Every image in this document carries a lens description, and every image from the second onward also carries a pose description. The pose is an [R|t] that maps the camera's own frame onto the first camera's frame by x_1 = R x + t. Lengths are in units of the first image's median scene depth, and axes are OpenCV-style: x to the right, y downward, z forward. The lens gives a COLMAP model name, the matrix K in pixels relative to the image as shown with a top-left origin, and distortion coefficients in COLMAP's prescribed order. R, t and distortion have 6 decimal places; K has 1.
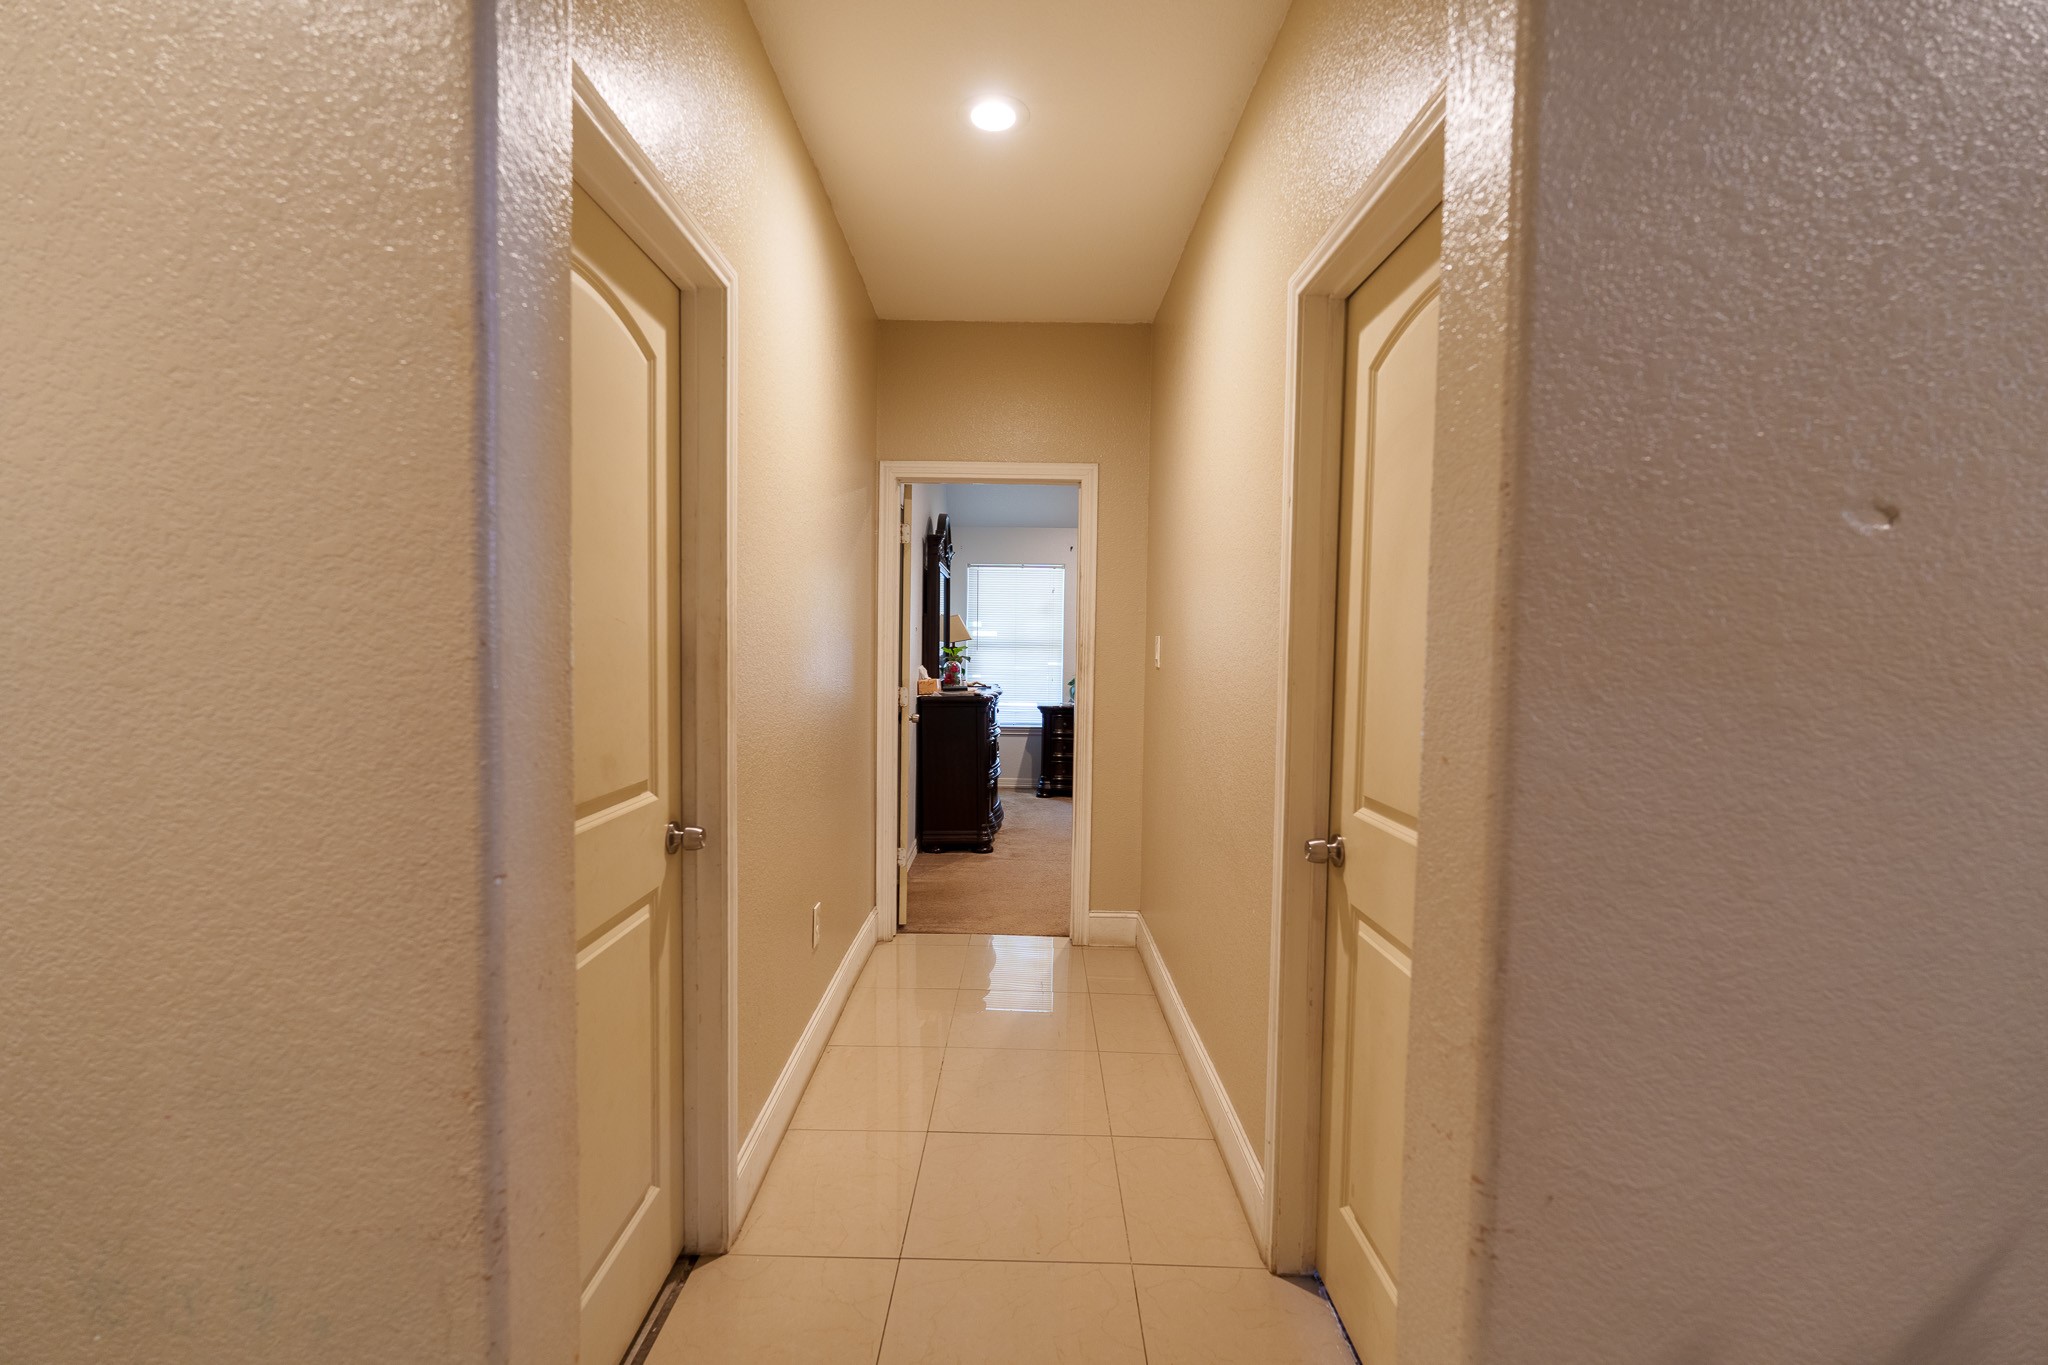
lens RADIAL K [[887.5, 0, 1024.0], [0, 887.5, 682.5], [0, 0, 1]] dist [-0.001672, -0.000309]
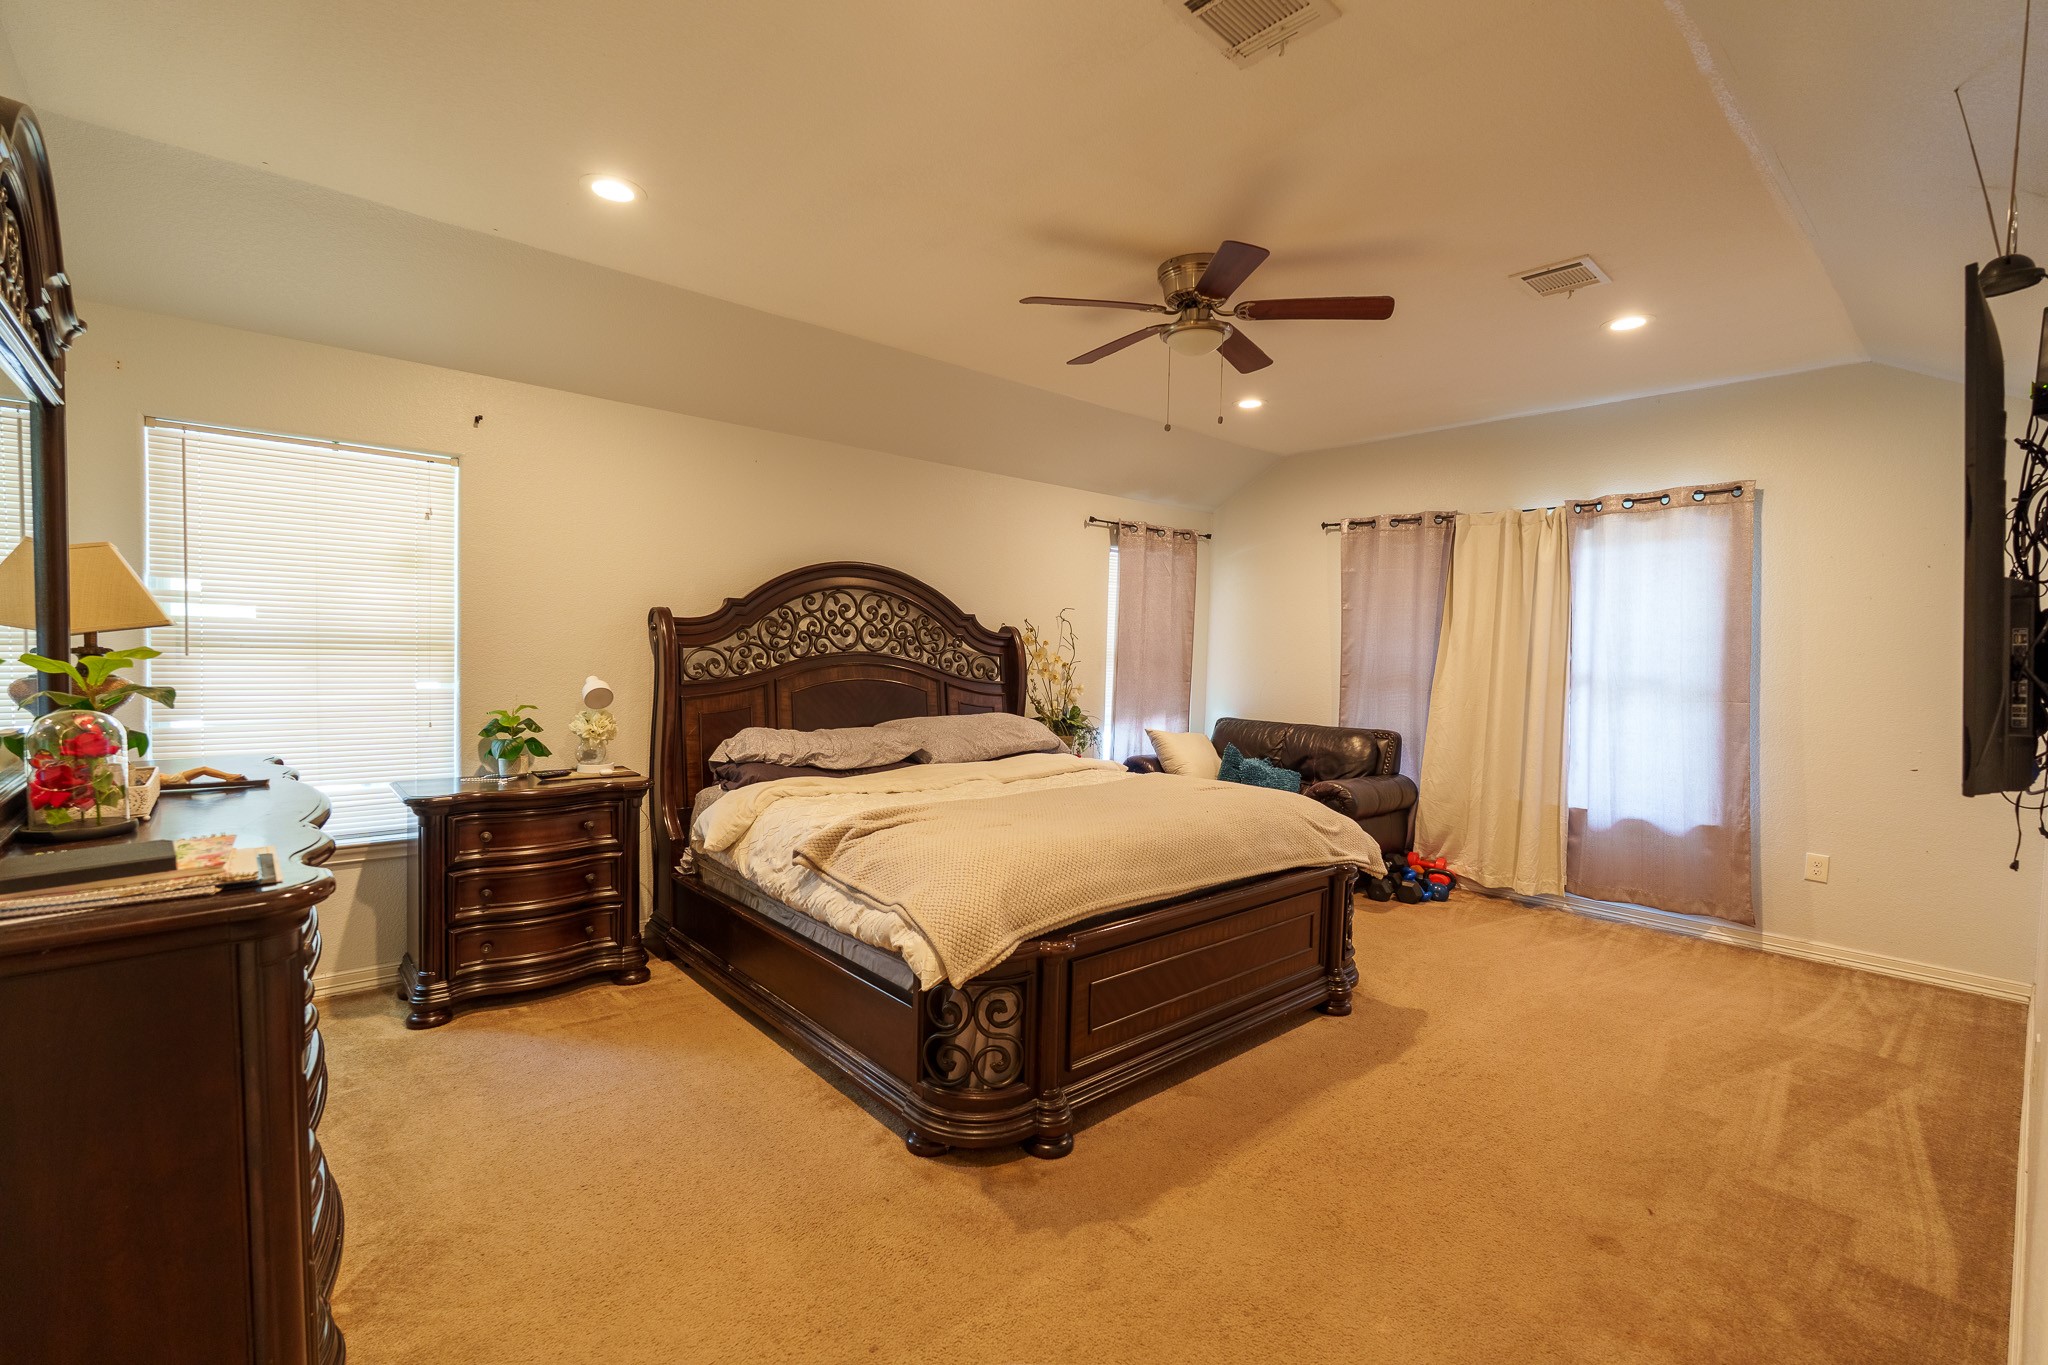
lens RADIAL K [[887.5, 0, 1024.0], [0, 887.5, 682.5], [0, 0, 1]] dist [-0.001672, -0.000309]
pose [[0.752490, -0.026068, 0.658087, -0.034082], [0.023790, 0.999640, 0.012396, -0.021870], [-0.658174, 0.006328, 0.752839, 0.500225]]
